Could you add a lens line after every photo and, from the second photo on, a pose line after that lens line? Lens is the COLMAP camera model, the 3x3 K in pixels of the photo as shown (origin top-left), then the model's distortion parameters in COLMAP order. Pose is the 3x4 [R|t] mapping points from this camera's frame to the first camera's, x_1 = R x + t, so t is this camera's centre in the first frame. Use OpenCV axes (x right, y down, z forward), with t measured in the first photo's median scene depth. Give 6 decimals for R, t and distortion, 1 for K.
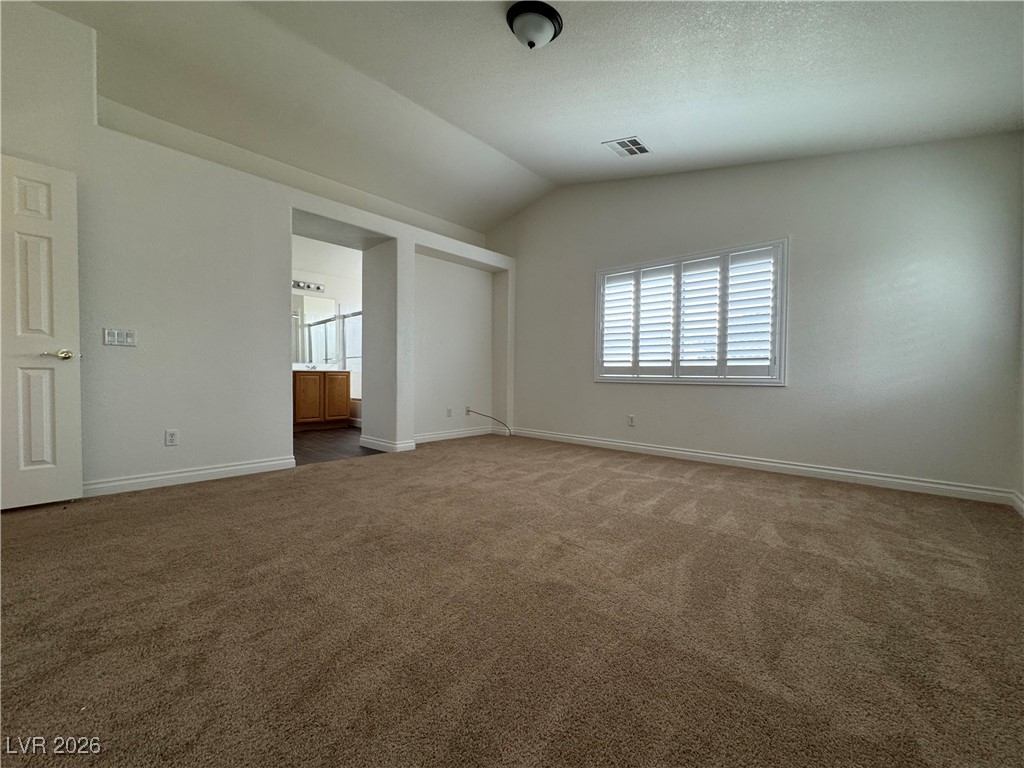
lens RADIAL K [[411.7, 0, 514.6], [0, 411.7, 389.8], [0, 0, 1]] dist [0.001003, 0.000361]
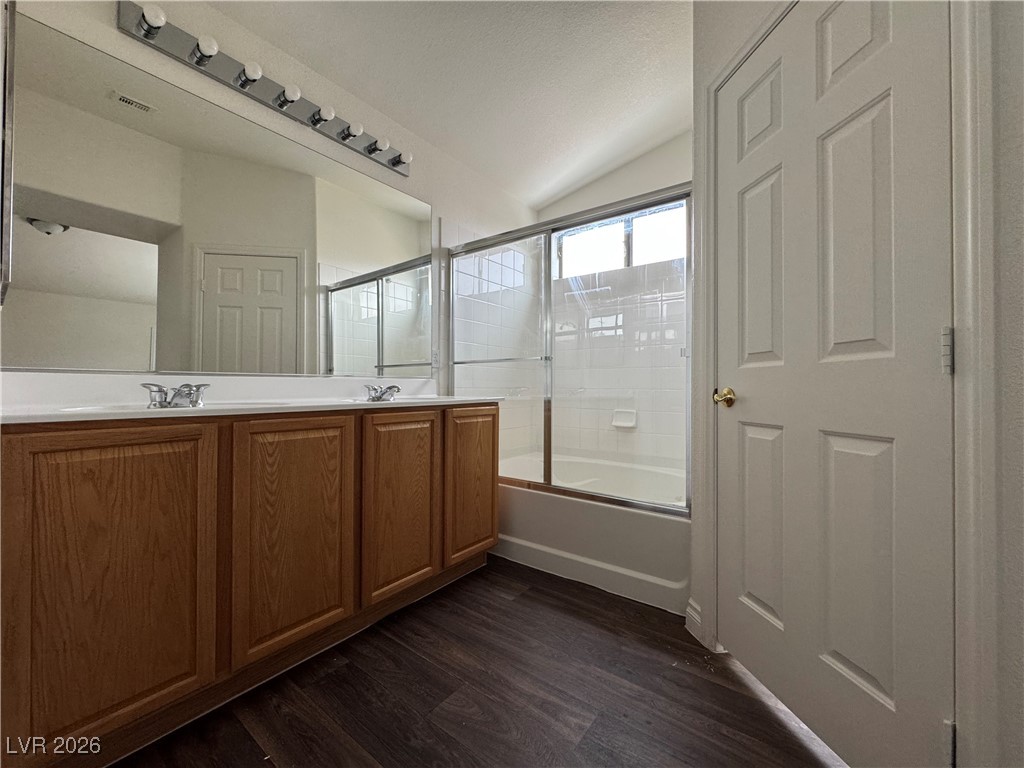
lens RADIAL K [[411.7, 0, 510.4], [0, 411.7, 381.1], [0, 0, 1]] dist [0.001003, 0.000361]
pose [[0.994968, -0.008507, 0.099832, -0.396924], [0.011939, 0.999356, -0.033827, -0.046914], [-0.099480, 0.034848, 0.994429, 0.620229]]
